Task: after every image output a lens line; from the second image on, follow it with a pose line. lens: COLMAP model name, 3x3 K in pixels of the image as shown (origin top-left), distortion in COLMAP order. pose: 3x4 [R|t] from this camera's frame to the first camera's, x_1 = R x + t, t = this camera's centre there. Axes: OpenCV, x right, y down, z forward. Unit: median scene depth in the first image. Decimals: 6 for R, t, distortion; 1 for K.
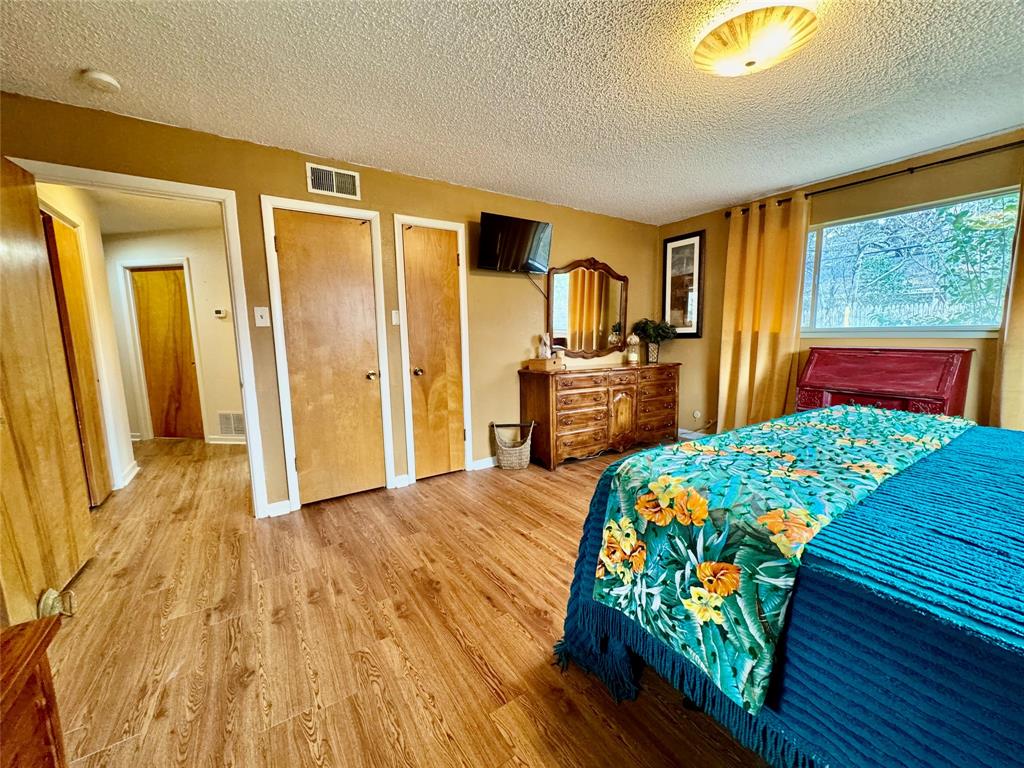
lens RADIAL K [[408.1, 0, 514.1], [0, 408.1, 387.9], [0, 0, 1]] dist [-0.000061, -0.000222]
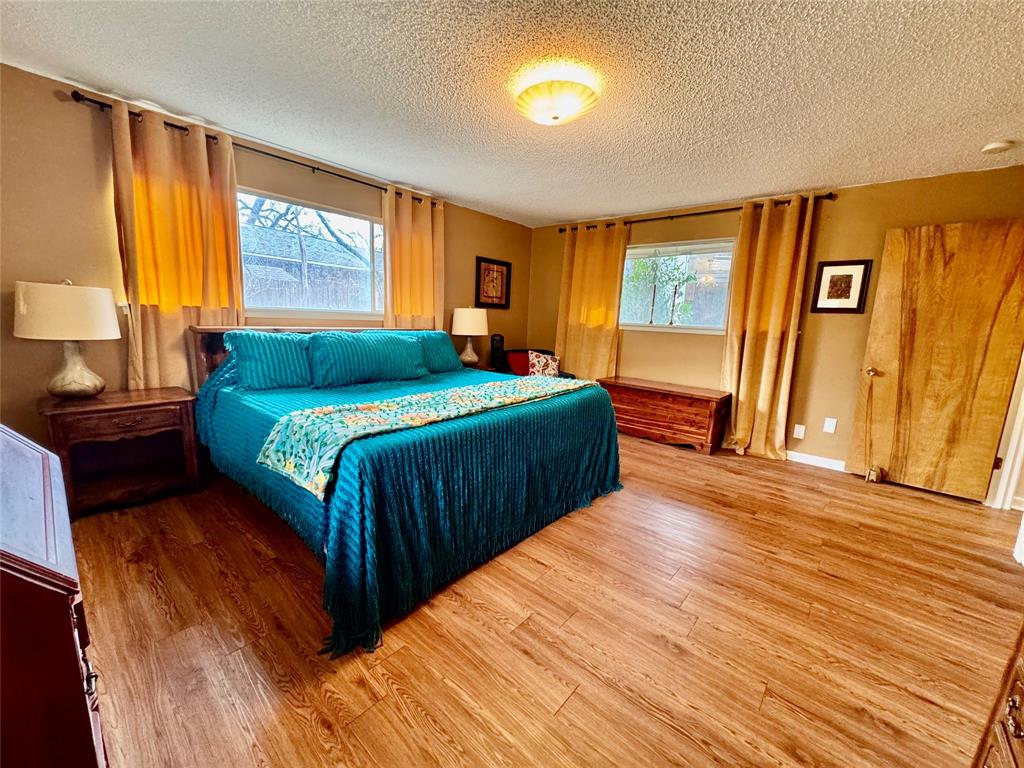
lens RADIAL K [[408.1, 0, 514.1], [0, 408.1, 387.9], [0, 0, 1]] dist [-0.000061, -0.000222]
pose [[-0.963596, 0.022952, -0.266377, 0.879017], [-0.061244, 0.950869, 0.303475, -0.290182], [0.260255, 0.308741, -0.914848, 1.988651]]
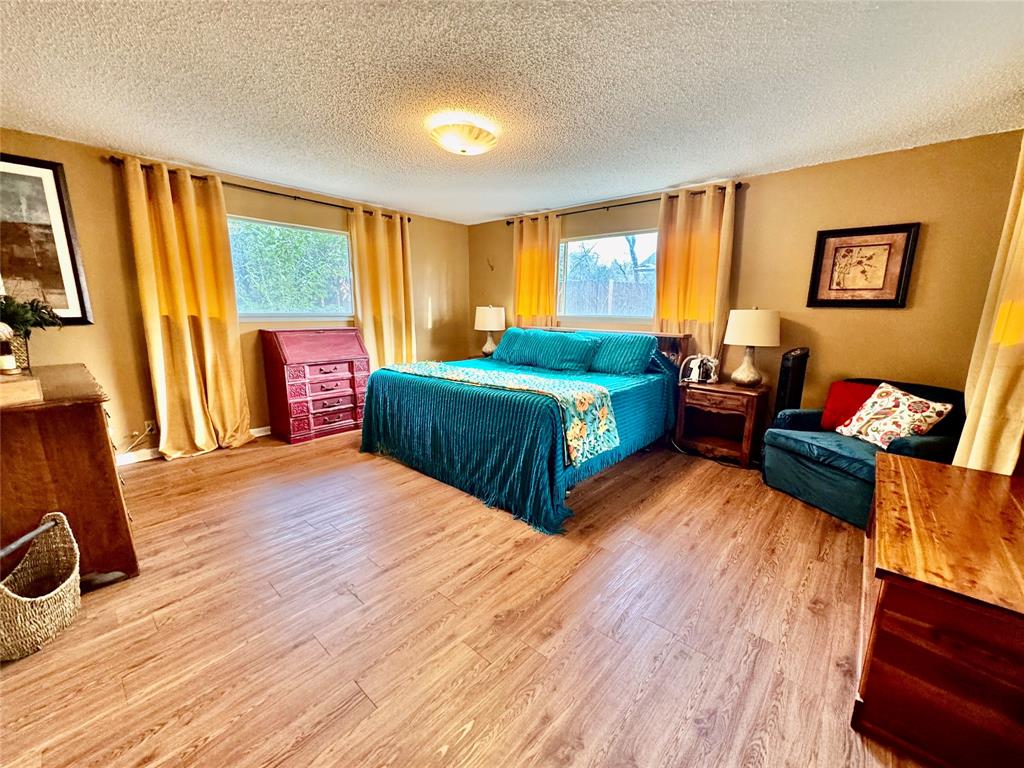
lens RADIAL K [[408.1, 0, 514.1], [0, 408.1, 387.9], [0, 0, 1]] dist [-0.000061, -0.000222]
pose [[-0.262950, -0.166369, 0.950357, -0.940241], [0.123134, 0.971179, 0.204084, -0.158094], [-0.956920, 0.170685, -0.234886, 1.099547]]
